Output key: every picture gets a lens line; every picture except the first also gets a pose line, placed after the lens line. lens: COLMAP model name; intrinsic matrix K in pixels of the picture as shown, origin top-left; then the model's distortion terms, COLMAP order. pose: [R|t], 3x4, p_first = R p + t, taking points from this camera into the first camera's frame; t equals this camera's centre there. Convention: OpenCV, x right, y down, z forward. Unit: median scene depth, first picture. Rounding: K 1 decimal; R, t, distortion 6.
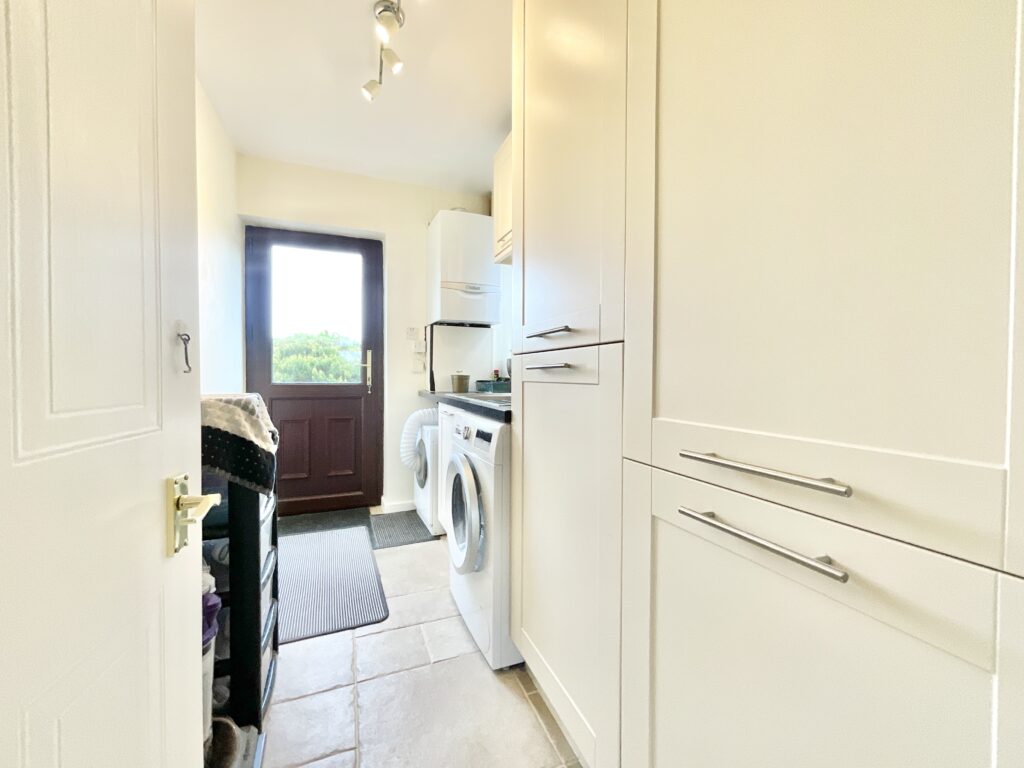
lens RADIAL K [[419.5, 0, 512.0], [0, 419.5, 384.0], [0, 0, 1]] dist [-0.002003, -0.000118]
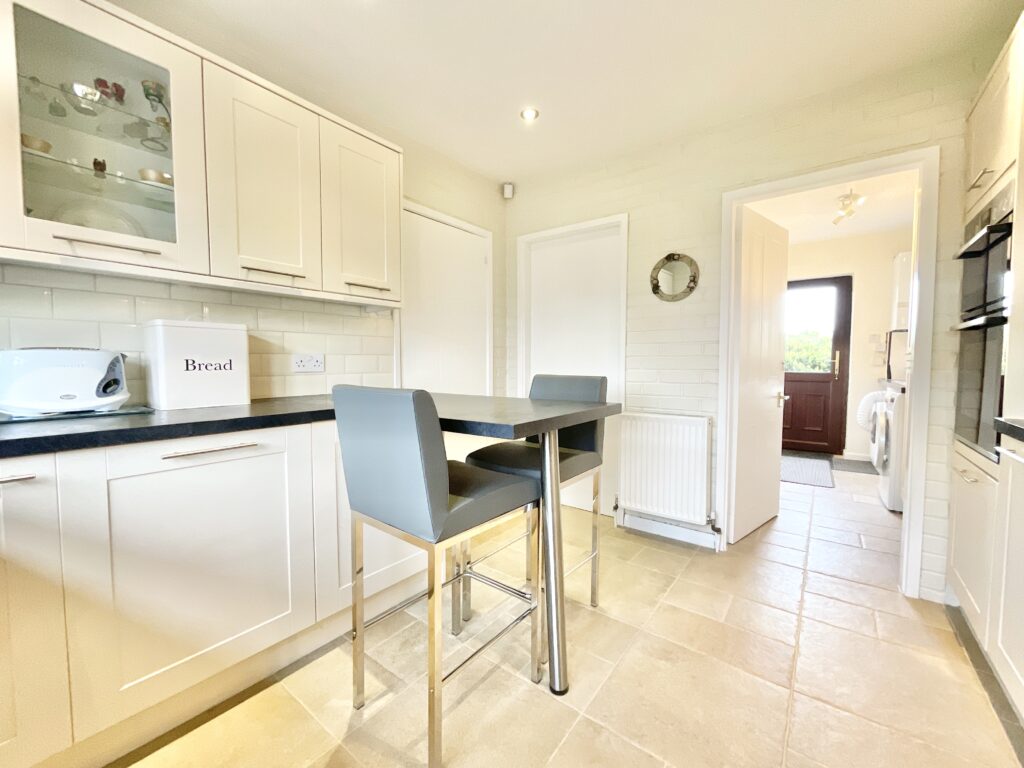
lens RADIAL K [[419.5, 0, 512.0], [0, 419.5, 384.0], [0, 0, 1]] dist [-0.002003, -0.000118]
pose [[0.525767, 0.047259, -0.849315, 0.341200], [-0.012958, 0.998785, 0.047555, -0.017659], [0.850530, -0.013998, 0.525740, -0.822247]]
